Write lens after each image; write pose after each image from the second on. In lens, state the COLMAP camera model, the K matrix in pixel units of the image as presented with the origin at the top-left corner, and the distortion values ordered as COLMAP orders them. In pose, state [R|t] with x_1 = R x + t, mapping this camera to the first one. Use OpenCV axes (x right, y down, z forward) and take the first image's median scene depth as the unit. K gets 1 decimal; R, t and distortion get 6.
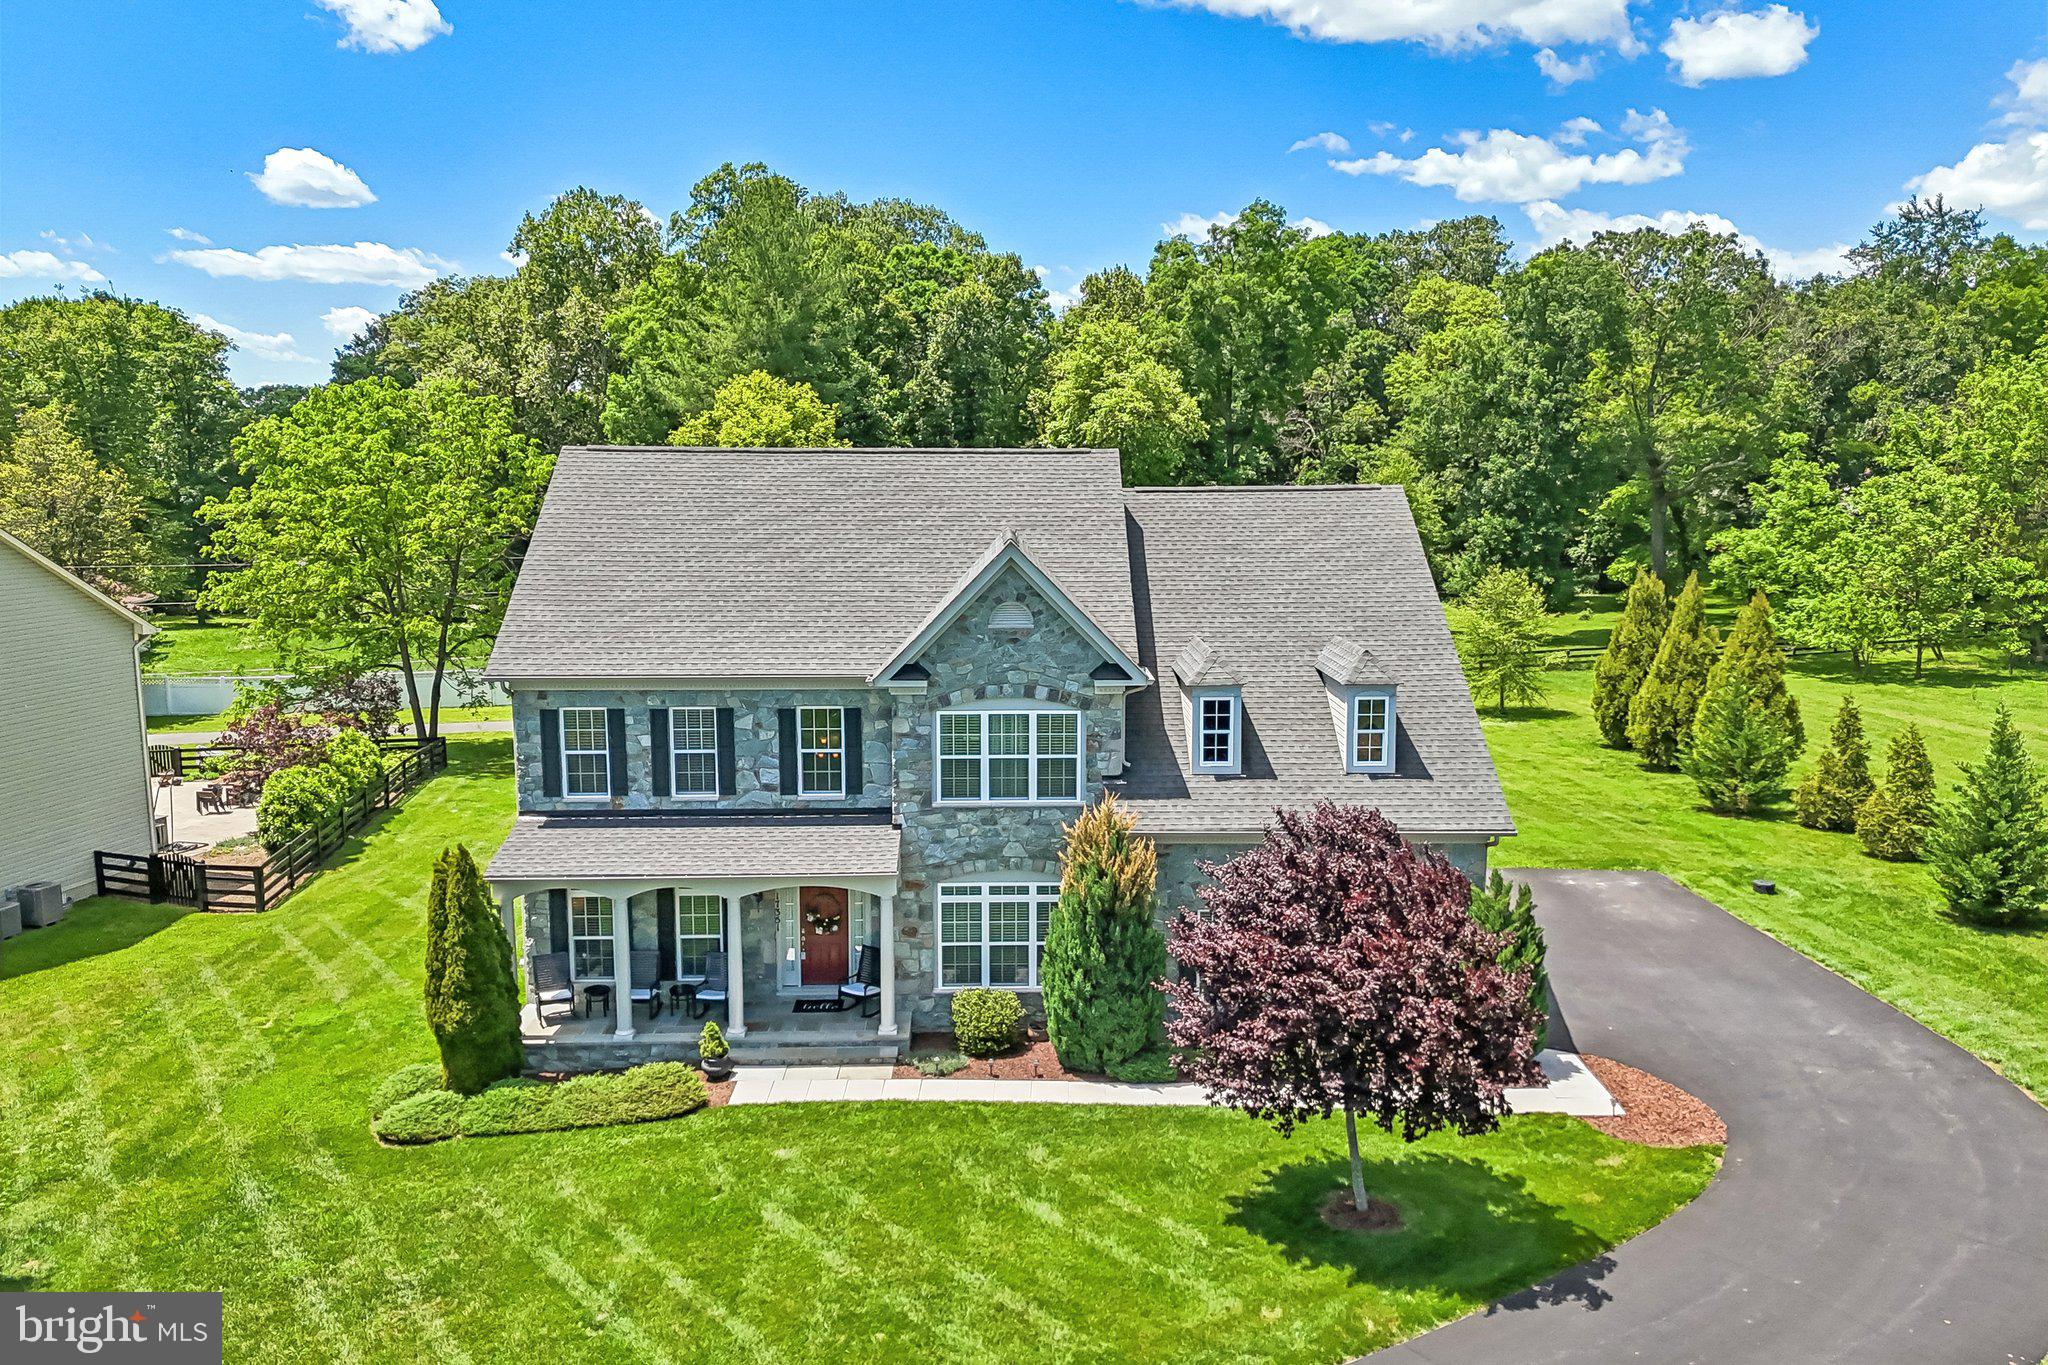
lens RADIAL K [[1504.8, 0, 1025.2], [0, 1504.8, 680.6], [0, 0, 1]] dist [0.073486, -0.073462]
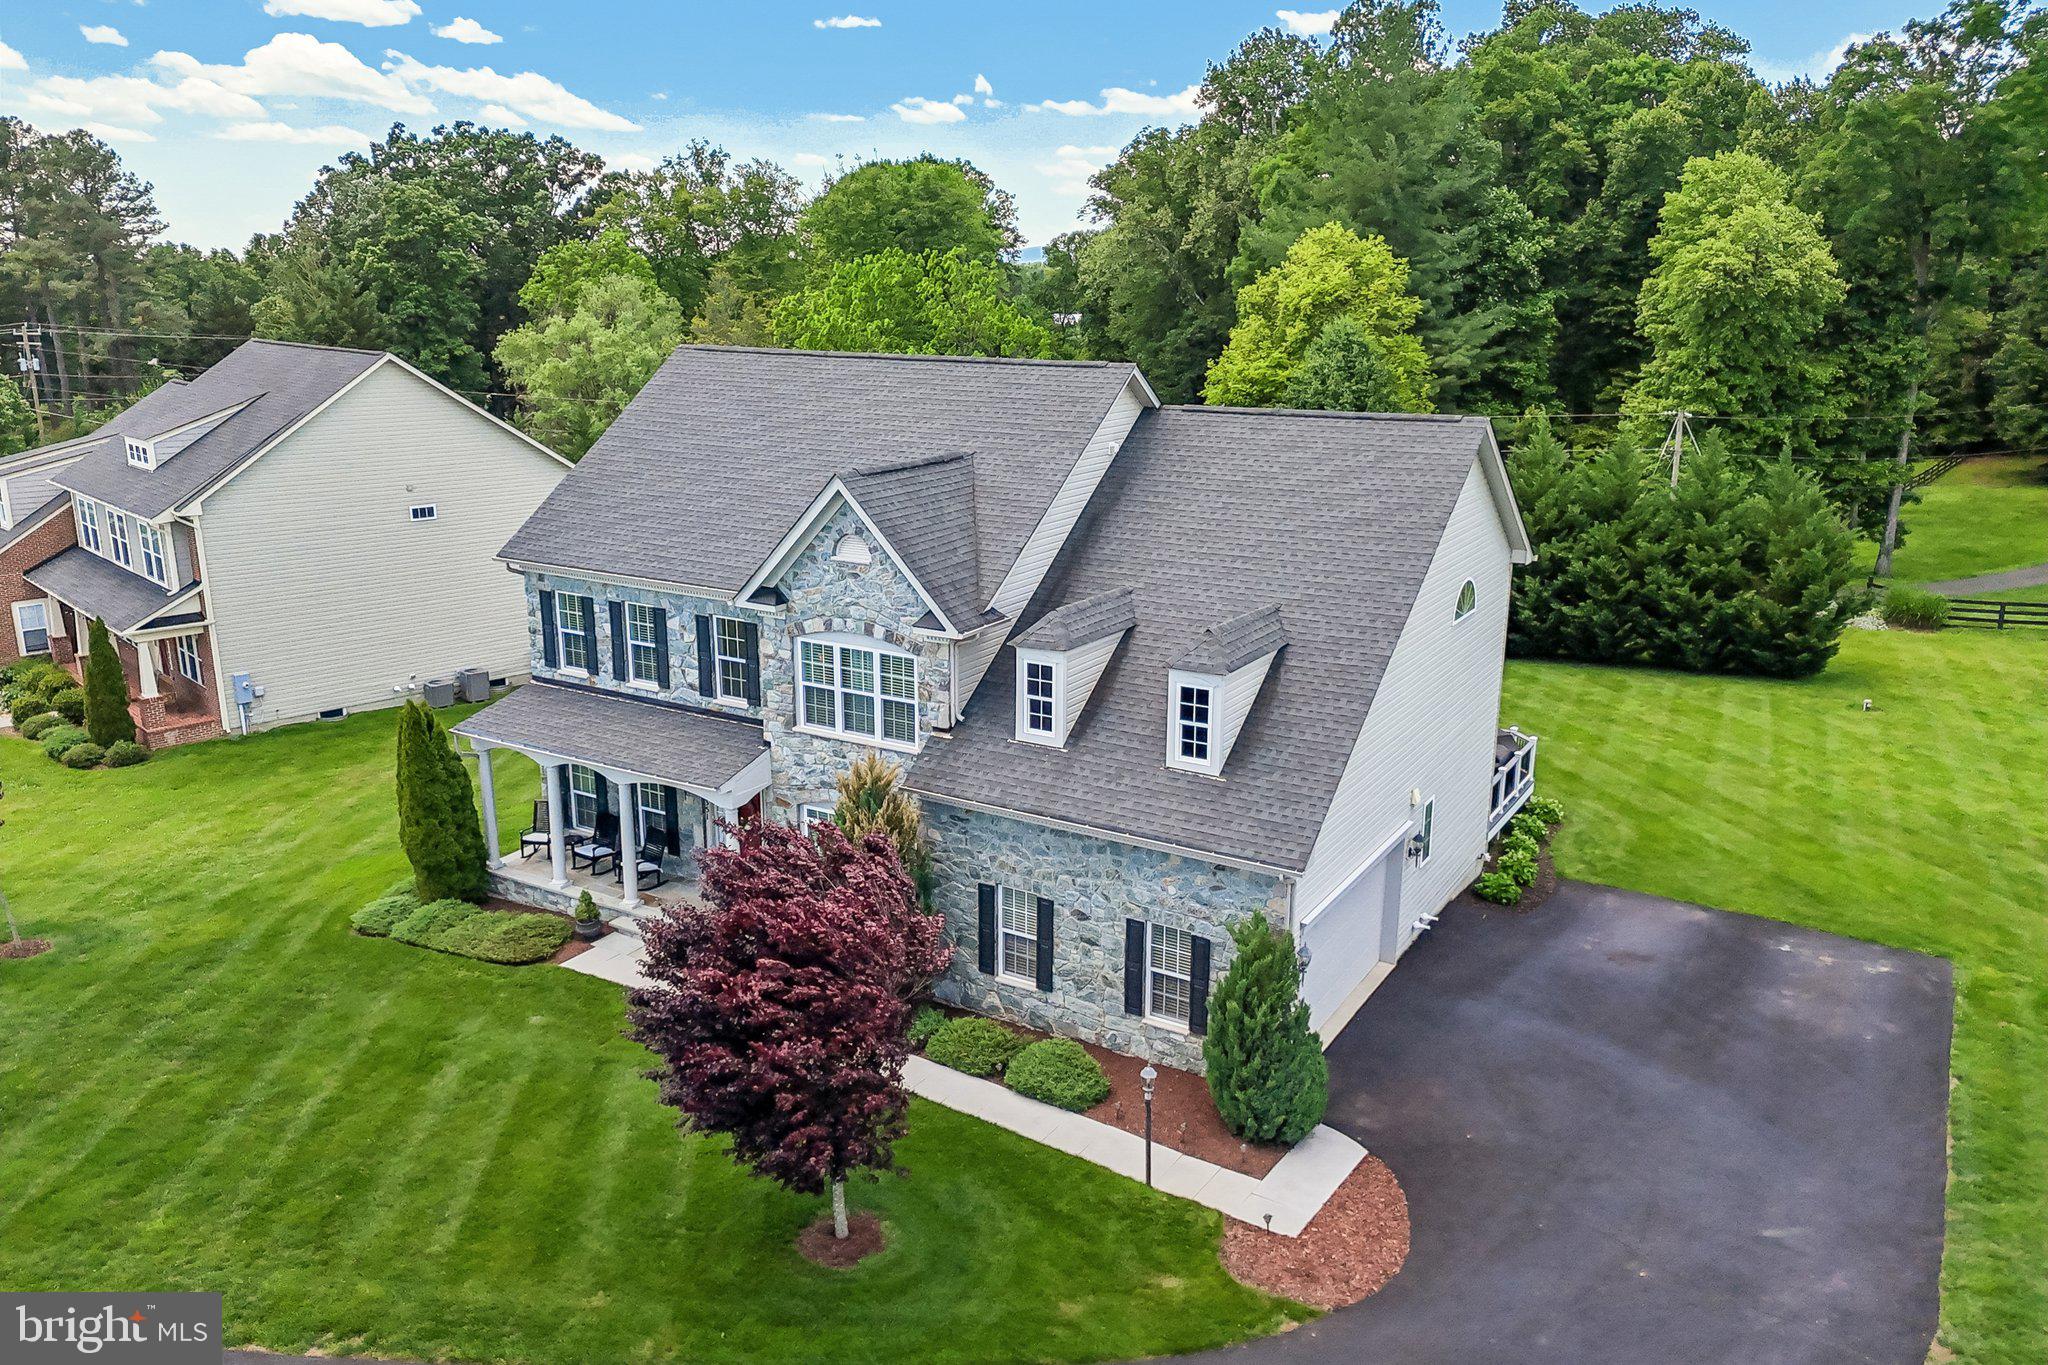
lens RADIAL K [[1506.6, 0, 1025.9], [0, 1506.6, 682.5], [0, 0, 1]] dist [0.067272, -0.062430]
pose [[0.844279, 0.142422, -0.516633, 0.582401], [-0.085133, 0.987441, 0.133088, -0.094444], [0.529099, -0.068380, 0.845800, 0.225403]]
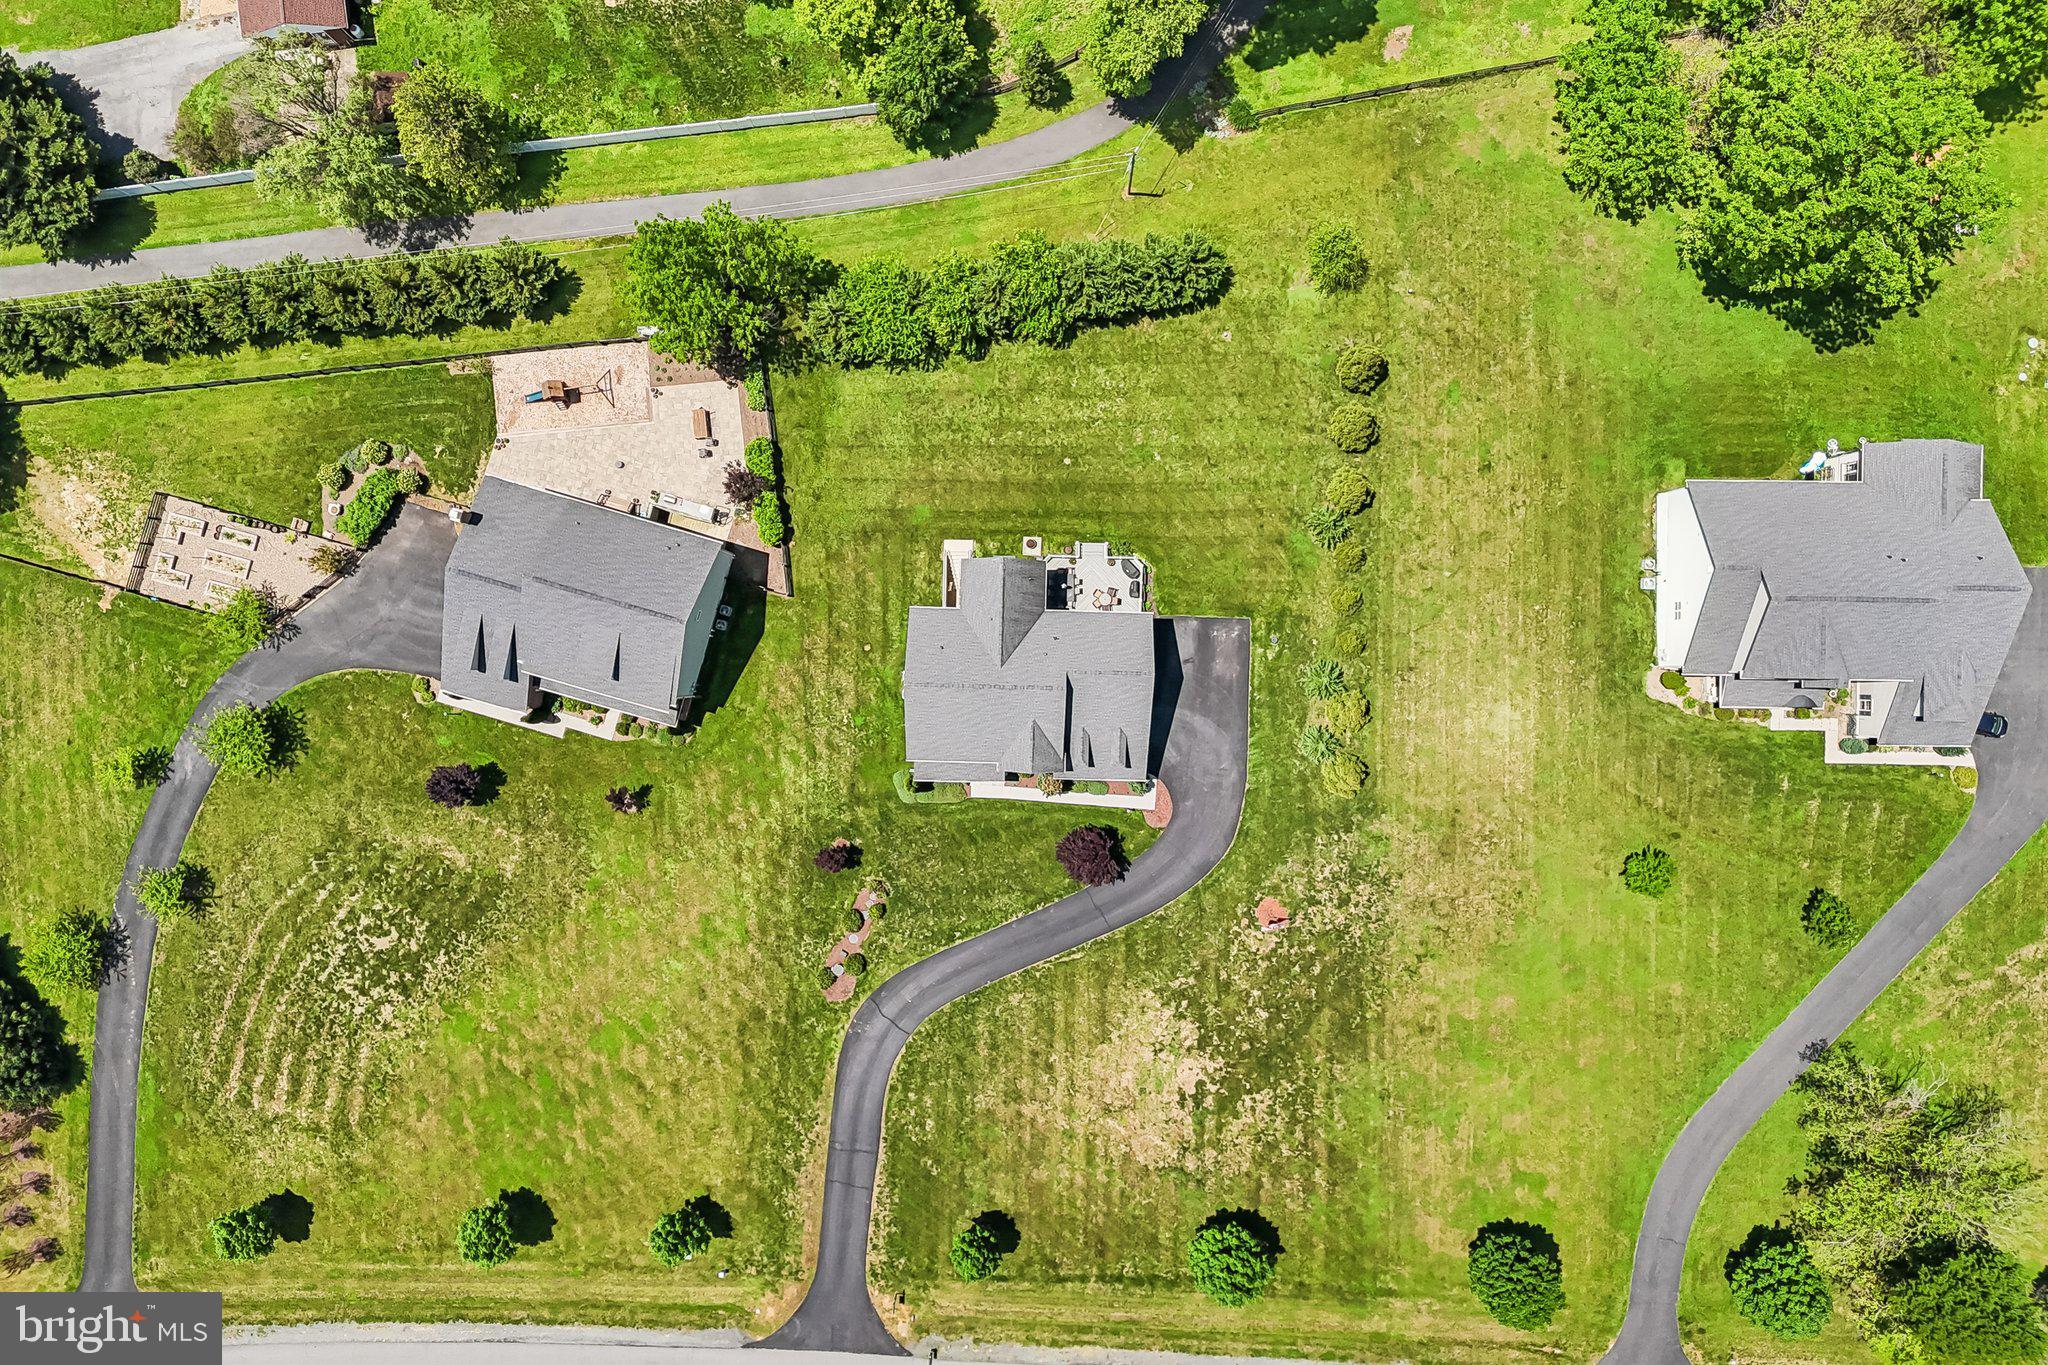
lens RADIAL K [[1504.8, 0, 1025.2], [0, 1504.8, 680.6], [0, 0, 1]] dist [0.073486, -0.073462]
pose [[0.998852, 0.047883, 0.001226, -0.044152], [-0.008051, 0.142595, 0.989748, -4.104148], [0.047217, -0.988622, 0.142817, 0.621683]]
